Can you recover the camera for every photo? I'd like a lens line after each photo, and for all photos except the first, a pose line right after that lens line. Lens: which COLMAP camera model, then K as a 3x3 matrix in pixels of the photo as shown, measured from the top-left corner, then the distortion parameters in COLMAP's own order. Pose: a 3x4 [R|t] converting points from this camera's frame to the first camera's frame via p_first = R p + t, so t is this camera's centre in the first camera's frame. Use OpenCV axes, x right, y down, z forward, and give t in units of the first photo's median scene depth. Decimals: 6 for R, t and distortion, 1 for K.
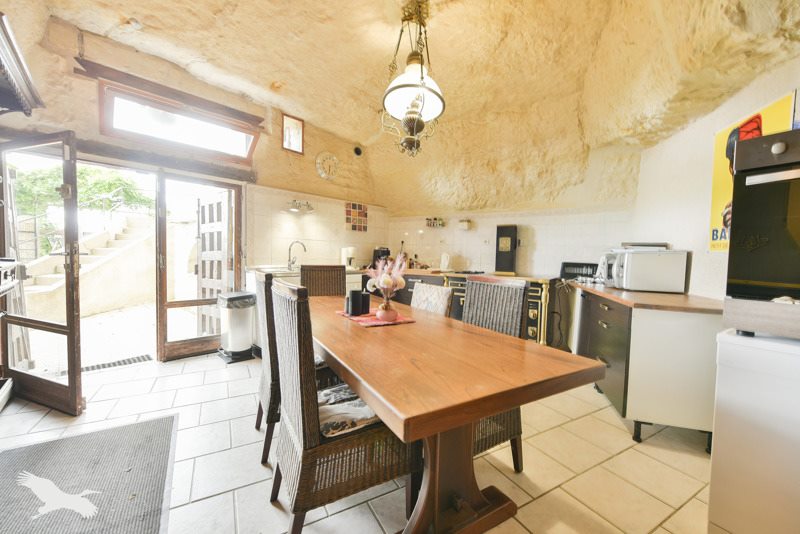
lens RADIAL K [[320.5, 0, 400.2], [0, 320.5, 268.1], [0, 0, 1]] dist [0.000378, -0.000024]
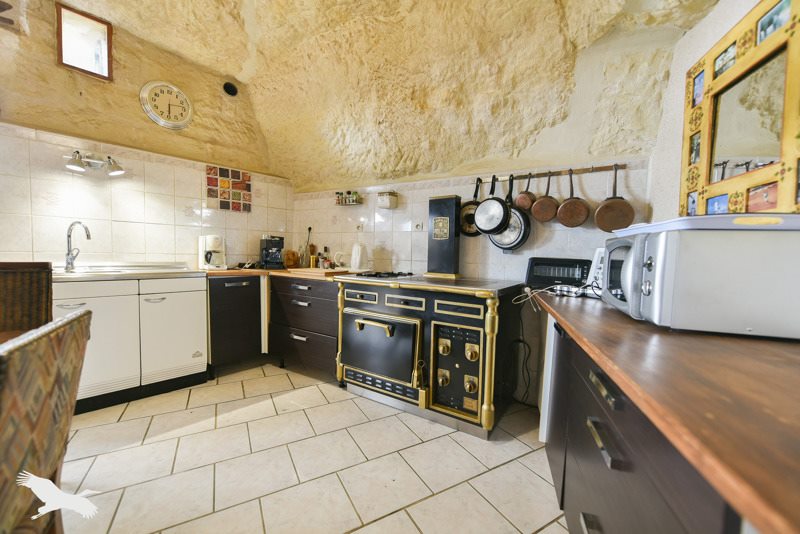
lens RADIAL K [[320.5, 0, 399.8], [0, 320.5, 267.6], [0, 0, 1]] dist [0.000378, -0.000024]
pose [[0.999978, 0.002008, 0.006392, 0.249610], [-0.002043, 0.999982, 0.005602, -0.003104], [-0.006381, -0.005615, 0.999964, 0.395416]]
